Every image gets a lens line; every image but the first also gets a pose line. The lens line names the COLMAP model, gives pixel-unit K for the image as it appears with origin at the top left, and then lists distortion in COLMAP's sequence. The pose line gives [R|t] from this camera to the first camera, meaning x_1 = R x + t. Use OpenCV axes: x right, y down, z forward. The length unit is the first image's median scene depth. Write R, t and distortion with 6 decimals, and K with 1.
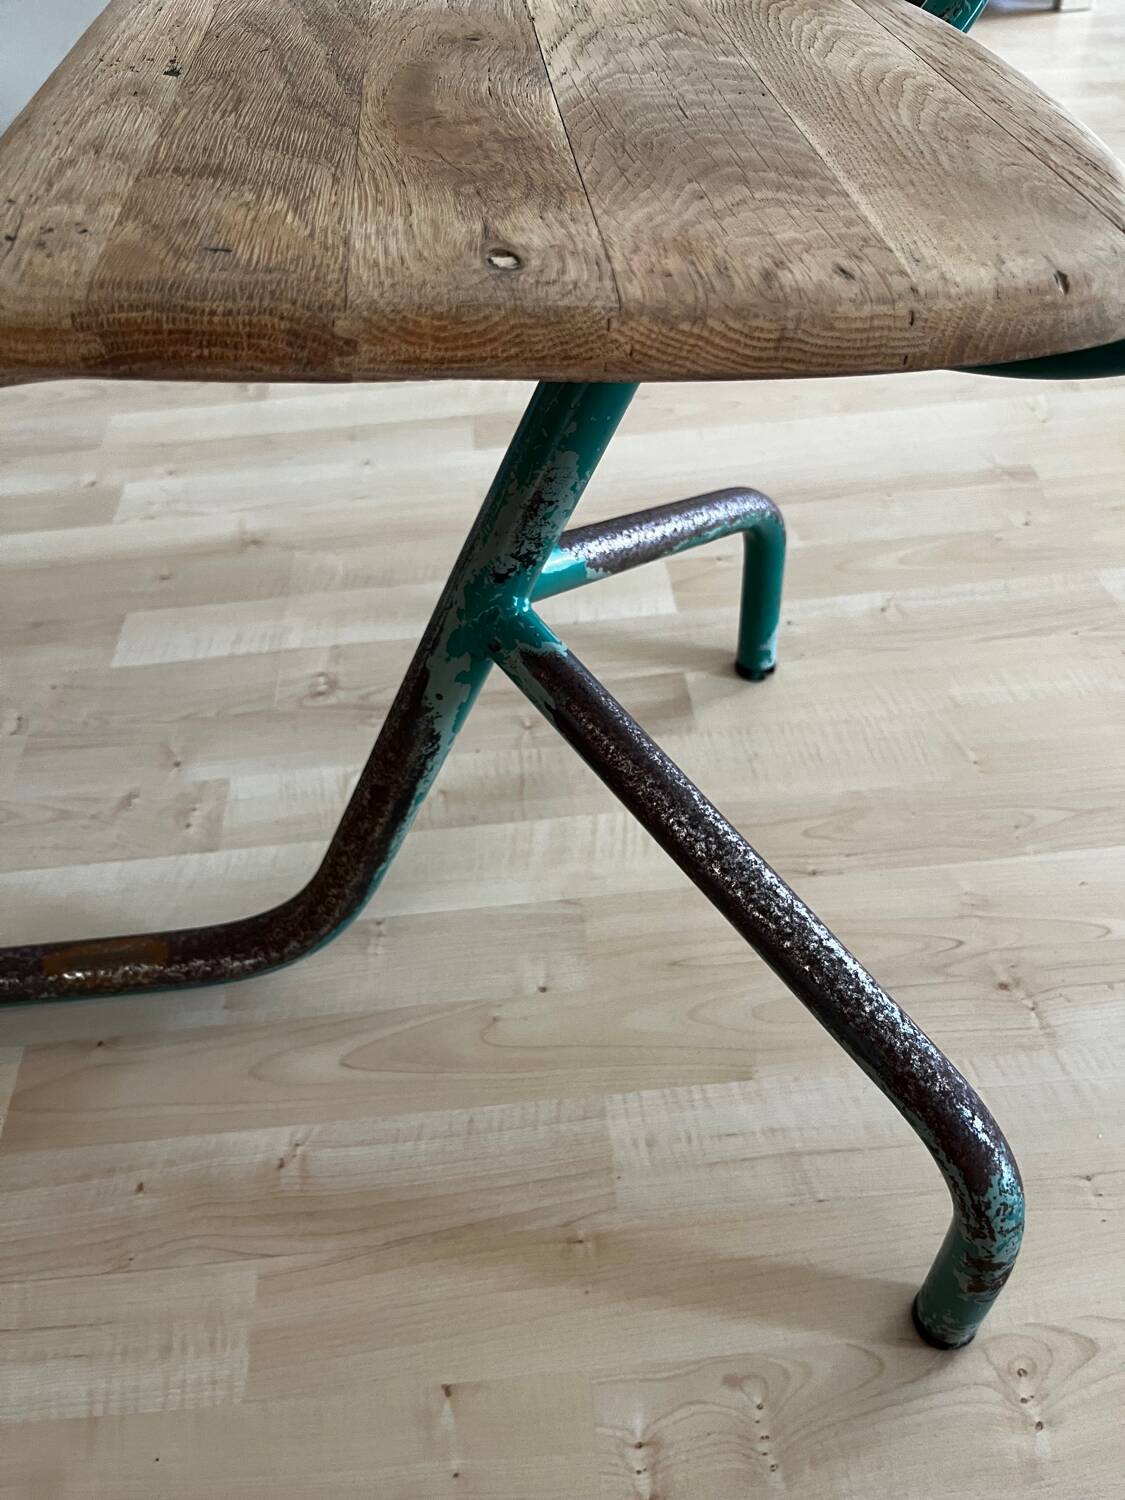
lens RADIAL K [[1153.7, 0, 559.5], [0, 1153.7, 747.1], [0, 0, 1]] dist [0.053624, -0.093058]
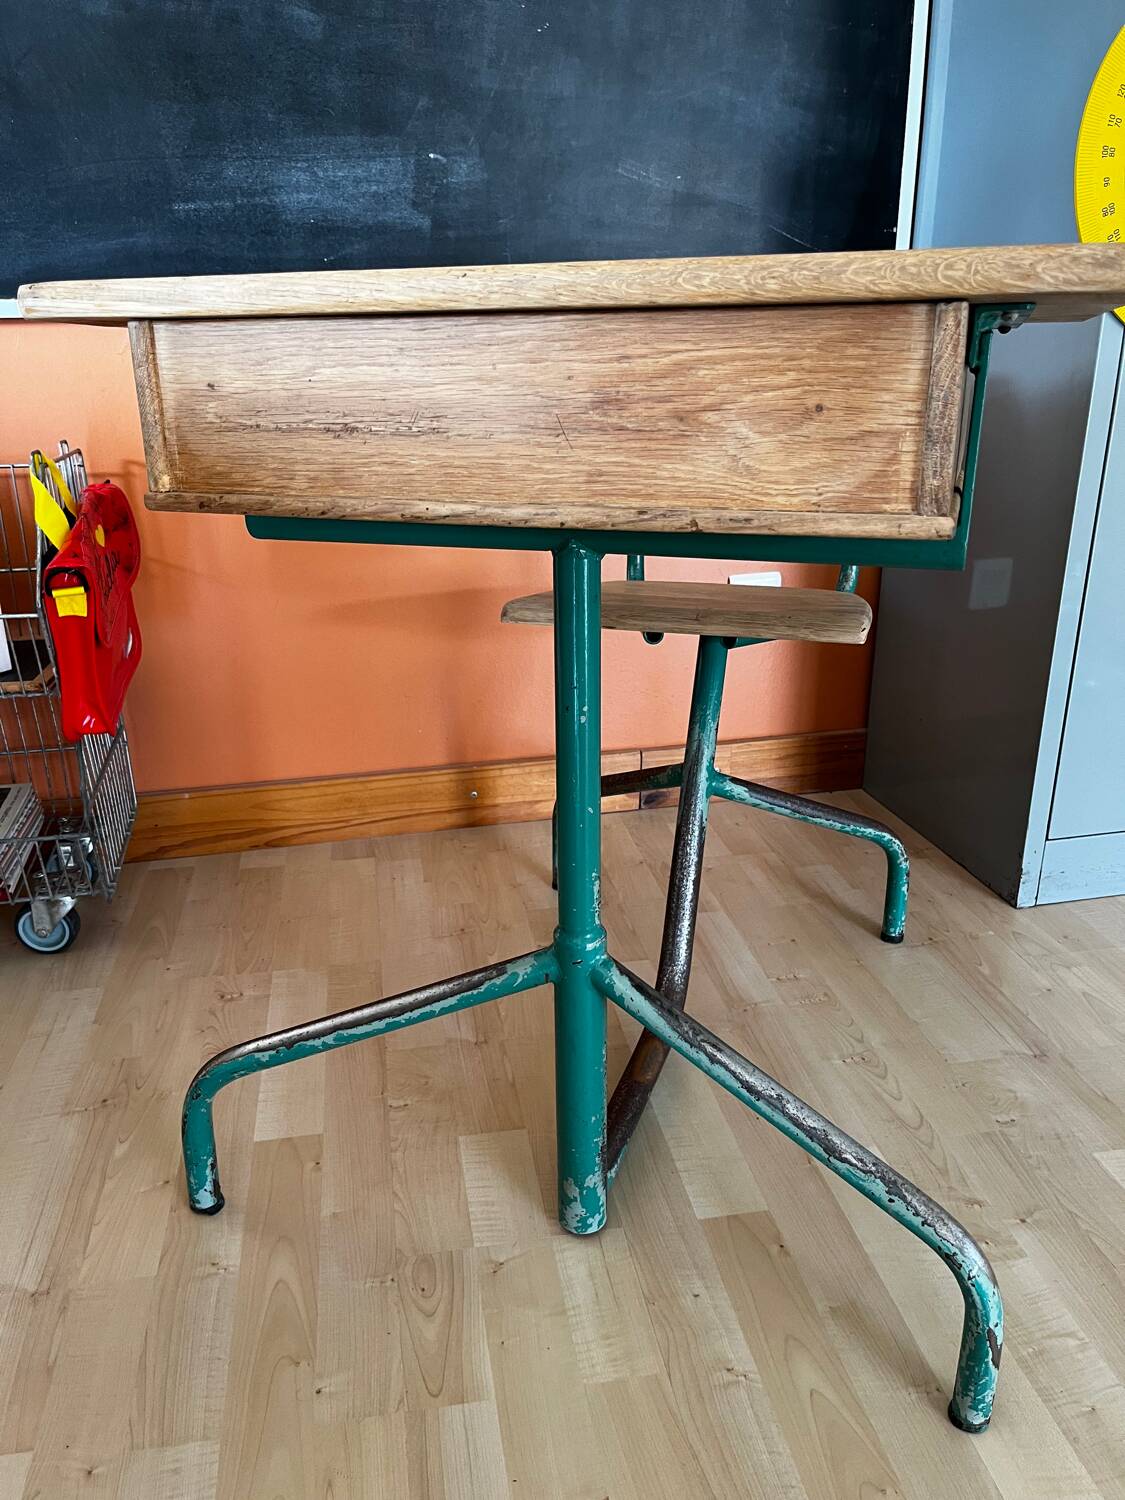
lens RADIAL K [[1153.7, 0, 561.5], [0, 1153.7, 756.7], [0, 0, 1]] dist [0.053624, -0.093058]
pose [[0.097863, 0.410424, -0.906628, 0.988245], [-0.710204, 0.666979, 0.225276, -0.442173], [0.697161, 0.621845, 0.356757, -0.198792]]
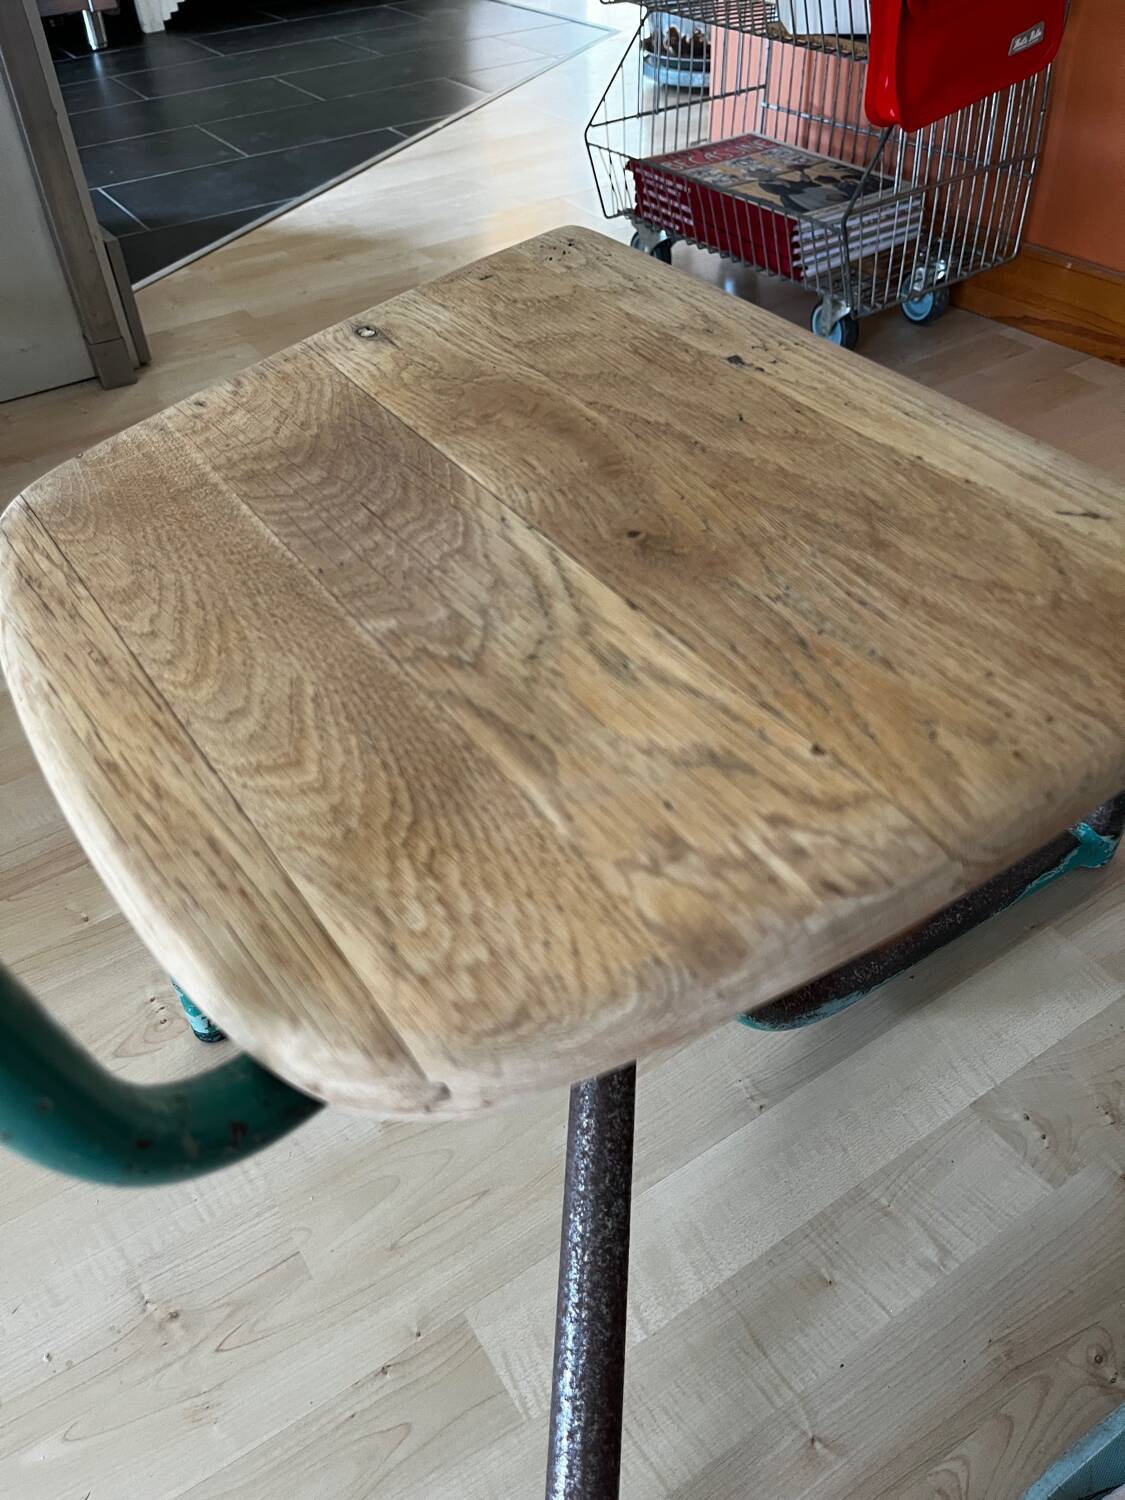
lens RADIAL K [[1153.7, 0, 552.7], [0, 1153.7, 750.4], [0, 0, 1]] dist [0.053624, -0.093058]
pose [[-0.876074, 0.388507, -0.285581, 0.275078], [-0.272606, 0.089449, 0.957959, -1.252574], [0.397719, 0.917094, 0.027546, 0.932028]]
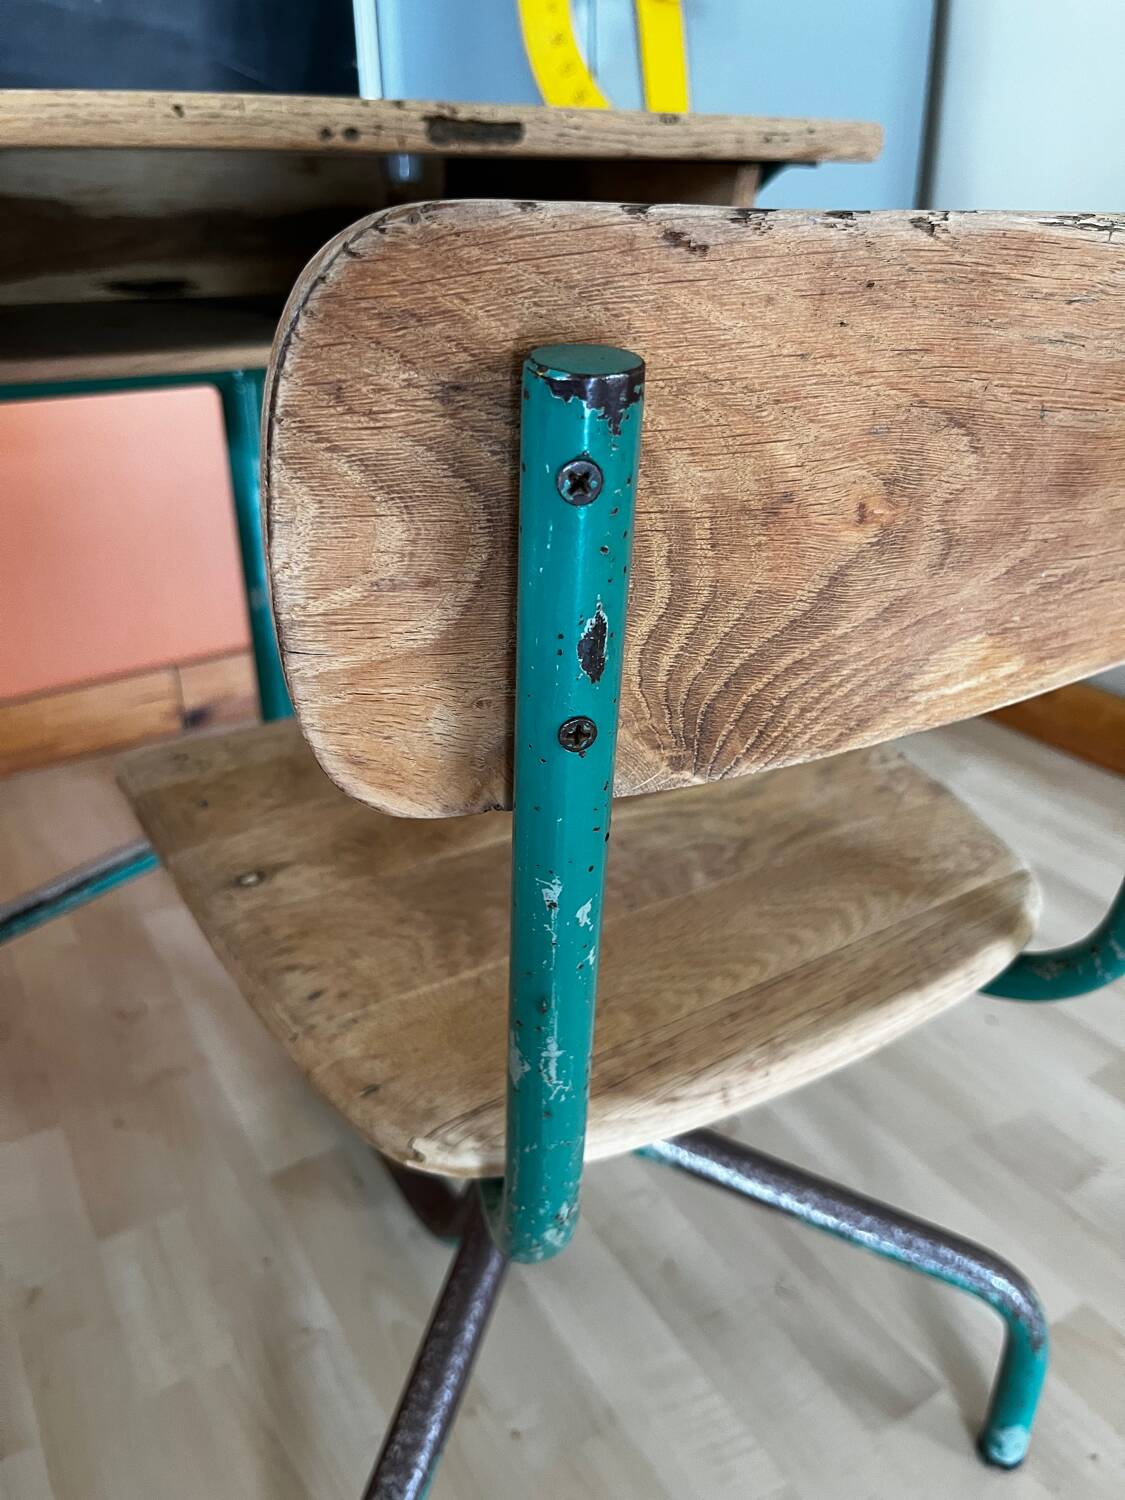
lens RADIAL K [[1153.7, 0, 554.3], [0, 1153.7, 725.6], [0, 0, 1]] dist [0.053624, -0.093058]
pose [[0.441517, 0.435063, -0.784719, 0.860309], [-0.650661, 0.757456, 0.053858, -0.568662], [0.617821, 0.486807, 0.617508, -0.001013]]
